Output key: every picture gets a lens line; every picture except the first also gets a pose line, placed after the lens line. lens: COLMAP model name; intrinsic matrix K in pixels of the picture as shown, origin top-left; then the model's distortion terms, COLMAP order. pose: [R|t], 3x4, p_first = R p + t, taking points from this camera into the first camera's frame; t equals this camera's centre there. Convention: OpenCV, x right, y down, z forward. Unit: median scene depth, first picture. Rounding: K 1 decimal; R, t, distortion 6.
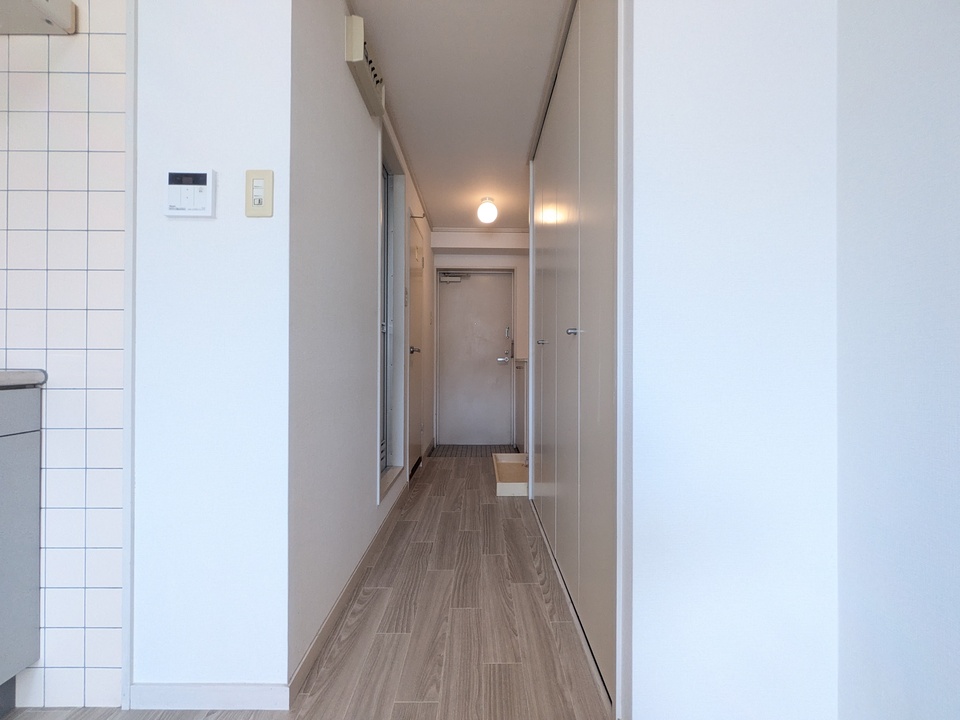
lens RADIAL K [[380.6, 0, 482.9], [0, 380.6, 360.0], [0, 0, 1]] dist [-0.000306, -0.000213]
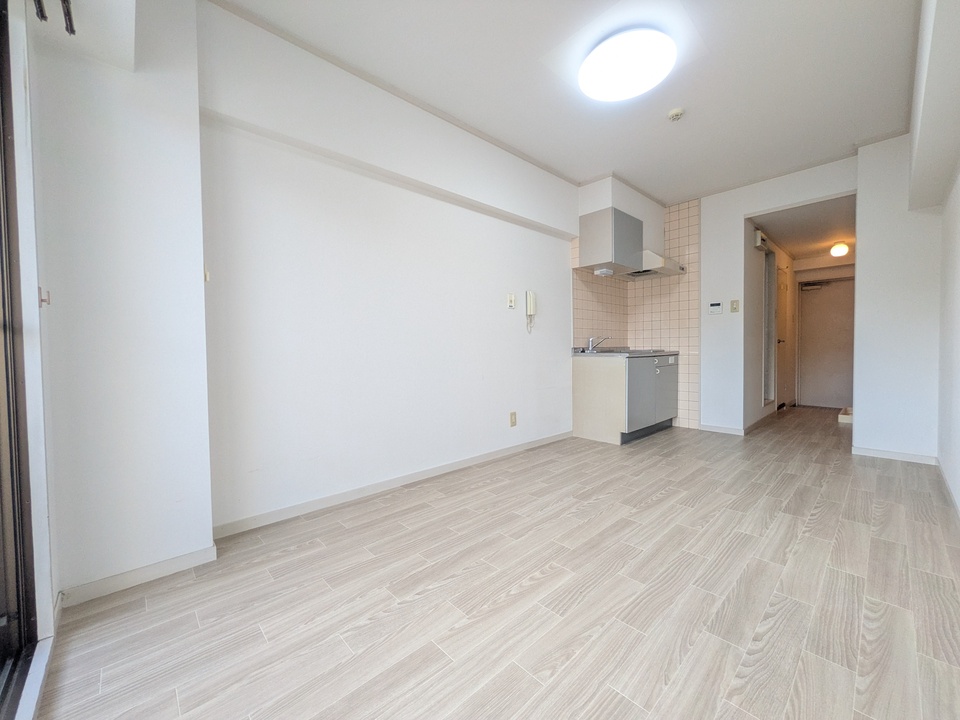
lens RADIAL K [[380.6, 0, 482.9], [0, 380.6, 360.0], [0, 0, 1]] dist [-0.000306, -0.000213]
pose [[0.674907, 0.006024, -0.737878, 0.227903], [0.020406, 0.999432, 0.026824, -0.013627], [0.737621, -0.033161, 0.674401, -1.440303]]
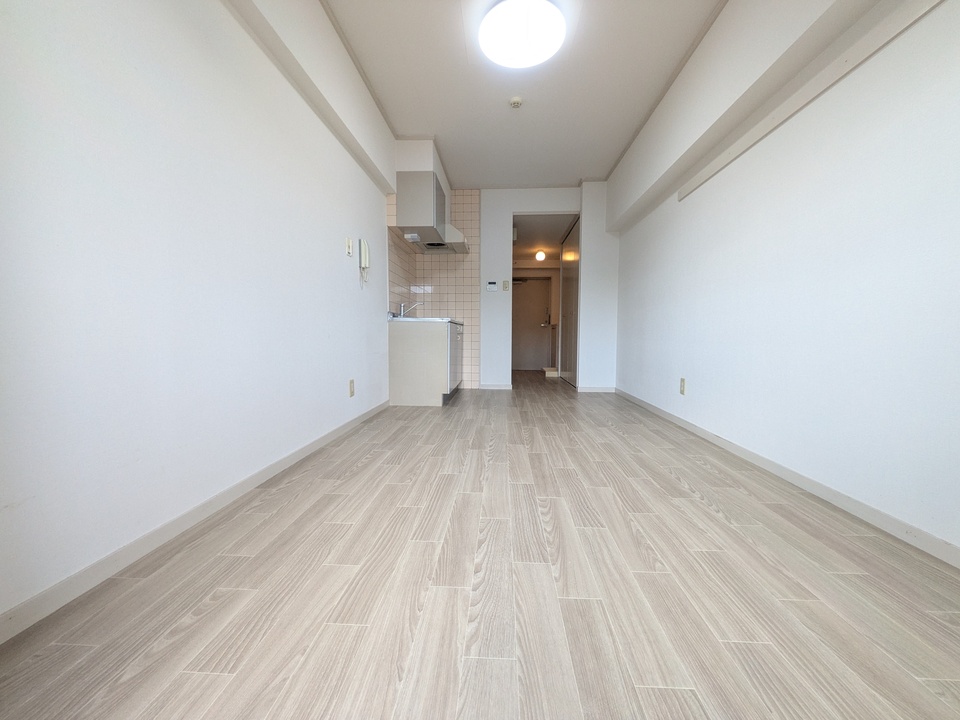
lens RADIAL K [[380.6, 0, 482.9], [0, 380.6, 360.0], [0, 0, 1]] dist [-0.000306, -0.000213]
pose [[0.997985, 0.002282, -0.063413, -0.224440], [0.002077, 0.997643, 0.068594, 0.072139], [0.063420, -0.068587, 0.995627, -1.566737]]
